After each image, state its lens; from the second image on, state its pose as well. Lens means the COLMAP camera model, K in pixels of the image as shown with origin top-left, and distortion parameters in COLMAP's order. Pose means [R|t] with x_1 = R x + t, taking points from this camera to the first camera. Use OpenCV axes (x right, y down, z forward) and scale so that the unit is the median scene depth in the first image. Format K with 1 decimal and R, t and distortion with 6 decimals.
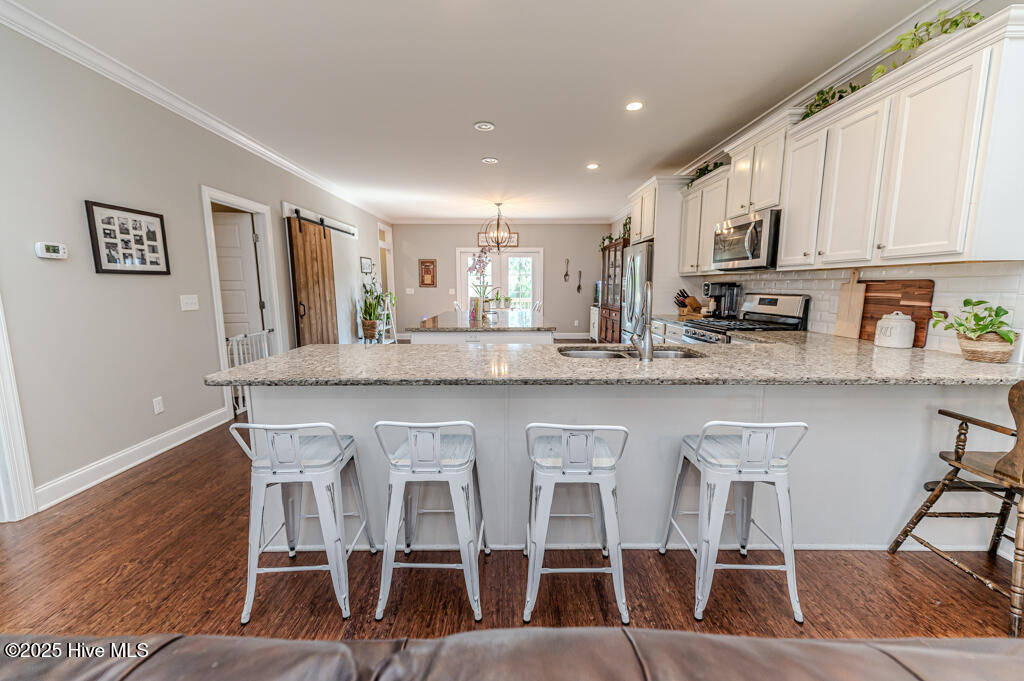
lens RADIAL K [[402.8, 0, 513.5], [0, 402.8, 341.6], [0, 0, 1]] dist [0.015785, -0.006484]
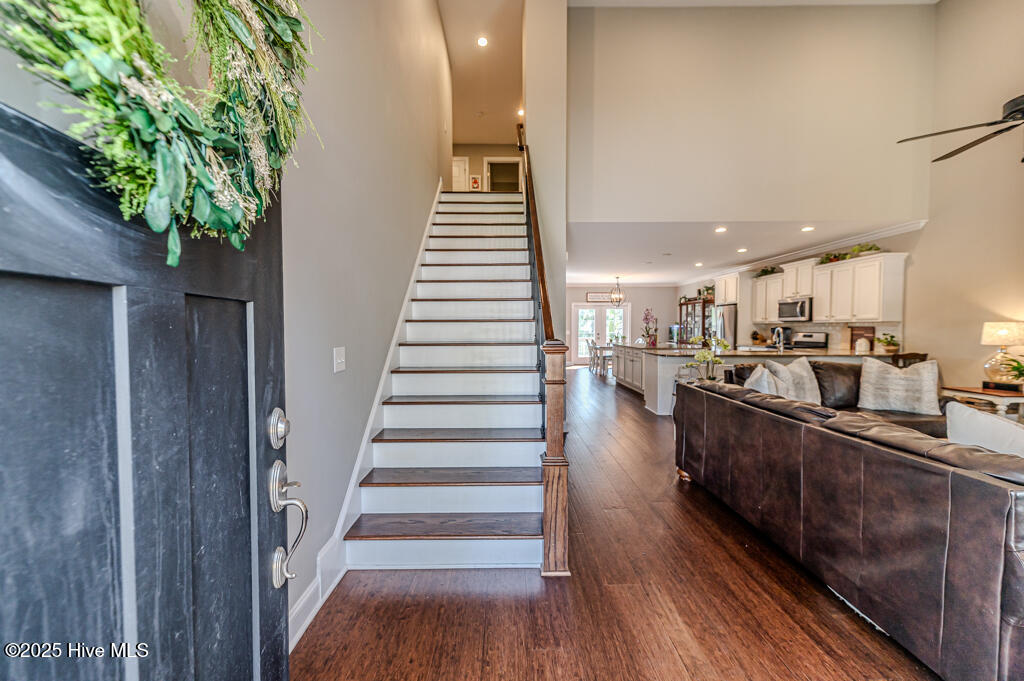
lens RADIAL K [[403.7, 0, 510.7], [0, 403.7, 339.3], [0, 0, 1]] dist [0.025189, -0.006315]
pose [[0.999985, 0.002681, 0.004836, -0.951525], [-0.002138, 0.994031, -0.109080, 0.157977], [-0.005099, 0.109068, 0.994021, -1.141145]]
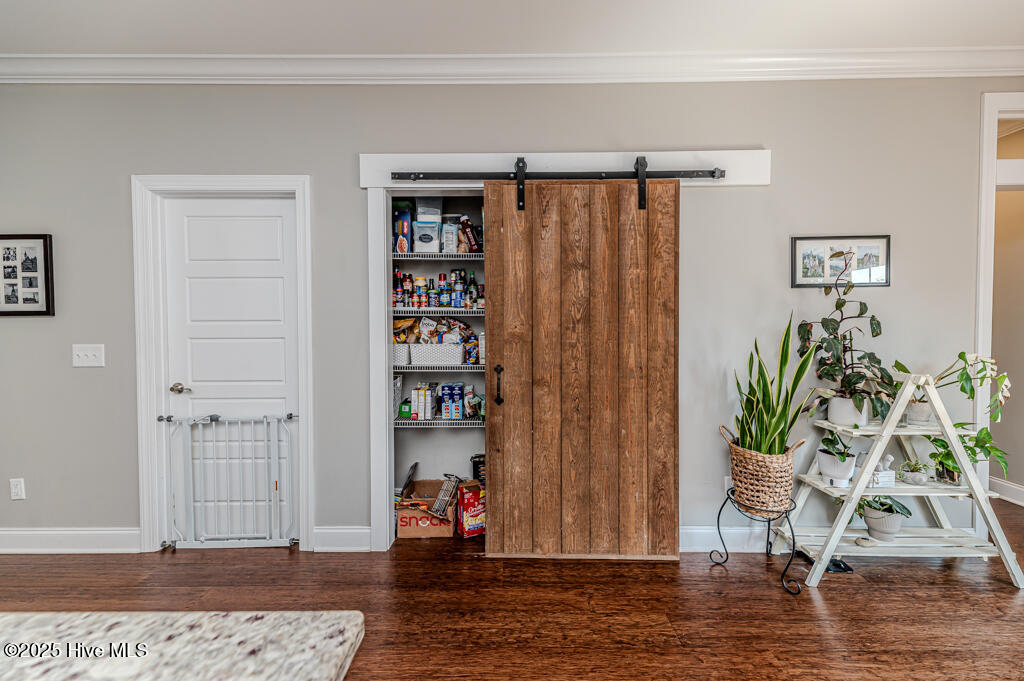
lens RADIAL K [[429.0, 0, 470.1], [0, 429.0, 321.6], [0, 0, 1]] dist [0.009113, -0.000009]
pose [[-0.011915, 0.024961, -0.999617, -0.083018], [-0.134302, 0.990590, 0.026336, -0.242576], [0.990869, 0.134565, -0.008451, 1.545820]]
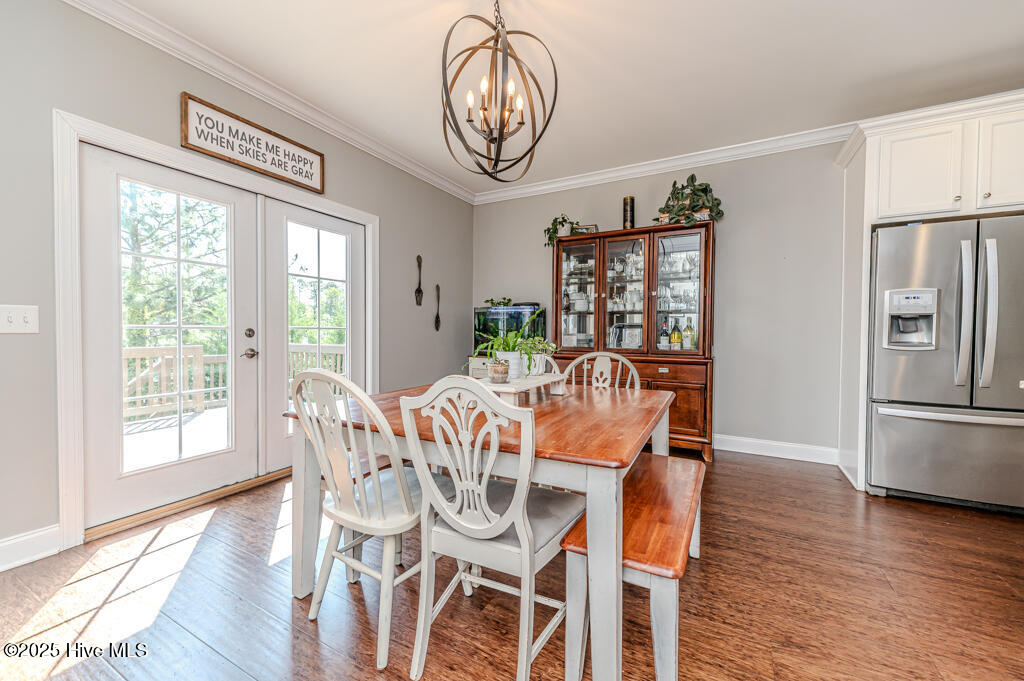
lens RADIAL K [[410.7, 0, 512.0], [0, 410.7, 340.5], [0, 0, 1]] dist [0.013899, -0.000029]
pose [[0.483906, -0.011822, 0.875040, -0.559337], [0.116128, 0.991933, -0.050819, -0.197390], [-0.867381, 0.126208, 0.481376, 1.815813]]
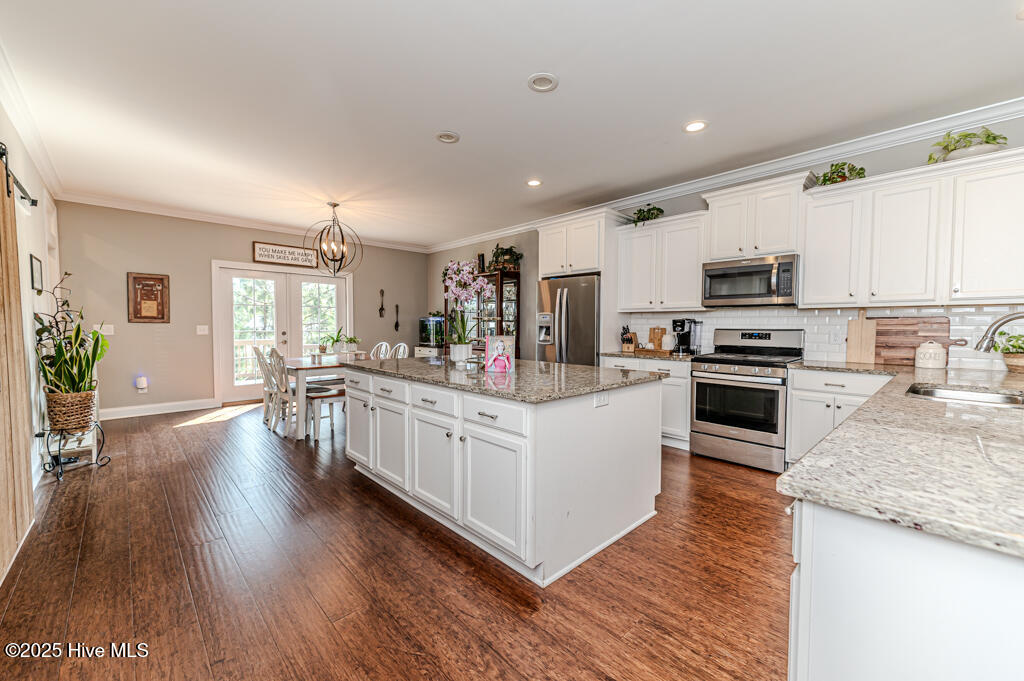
lens RADIAL K [[402.8, 0, 513.5], [0, 402.8, 341.6], [0, 0, 1]] dist [0.015785, -0.006484]
pose [[0.723949, -0.023341, 0.689458, -0.613086], [0.089877, 0.994100, -0.060718, -0.072559], [-0.683973, 0.105923, 0.721776, 0.630625]]
